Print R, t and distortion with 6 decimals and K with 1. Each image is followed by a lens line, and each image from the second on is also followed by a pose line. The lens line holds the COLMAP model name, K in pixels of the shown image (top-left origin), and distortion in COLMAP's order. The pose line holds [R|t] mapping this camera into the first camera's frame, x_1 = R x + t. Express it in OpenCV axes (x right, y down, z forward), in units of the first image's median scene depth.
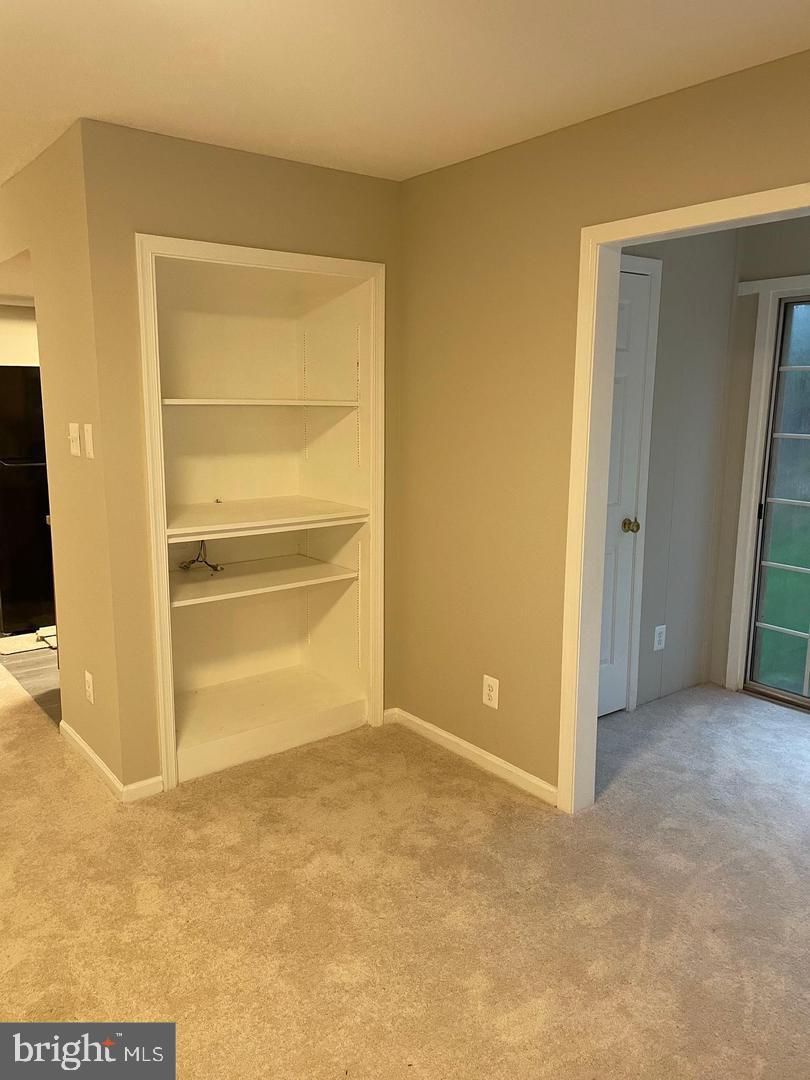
lens RADIAL K [[822.7, 0, 387.2], [0, 822.7, 532.4], [0, 0, 1]] dist [0.072458, -0.089522]
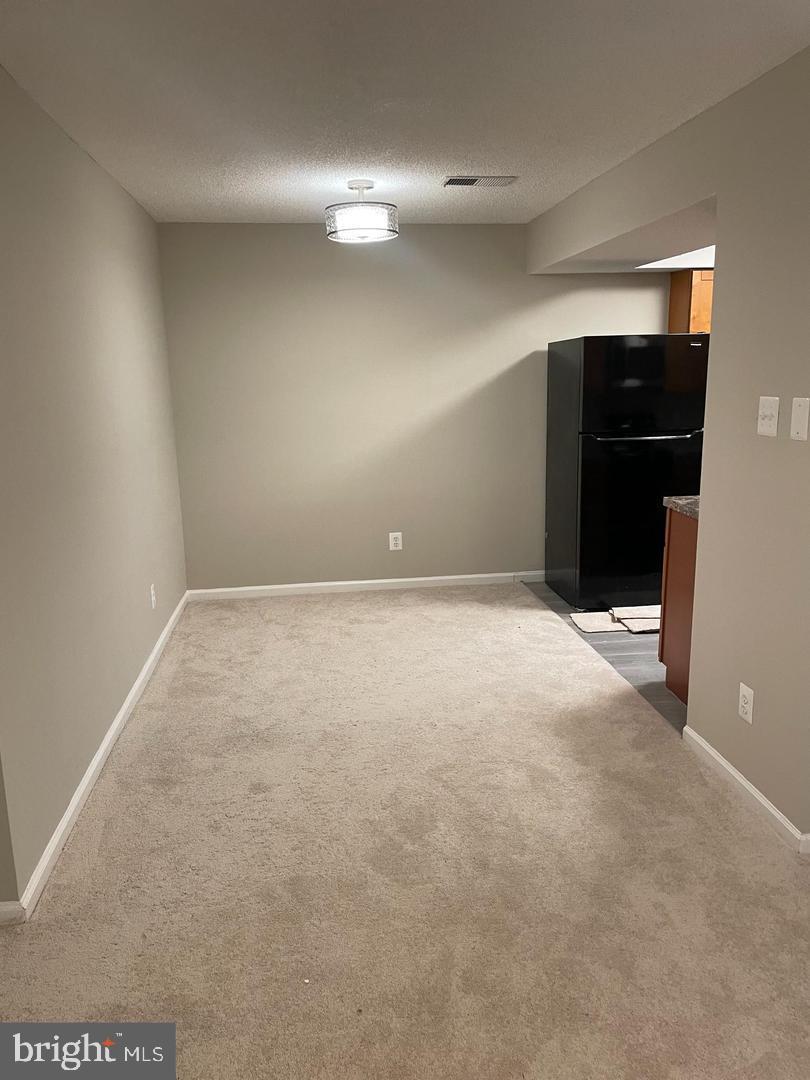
lens RADIAL K [[822.7, 0, 408.2], [0, 822.7, 535.8], [0, 0, 1]] dist [0.072458, -0.089522]
pose [[0.865727, 0.085032, -0.493241, -0.202577], [-0.064251, 0.996190, 0.058965, -0.013131], [0.496376, -0.019357, 0.867892, 0.060149]]
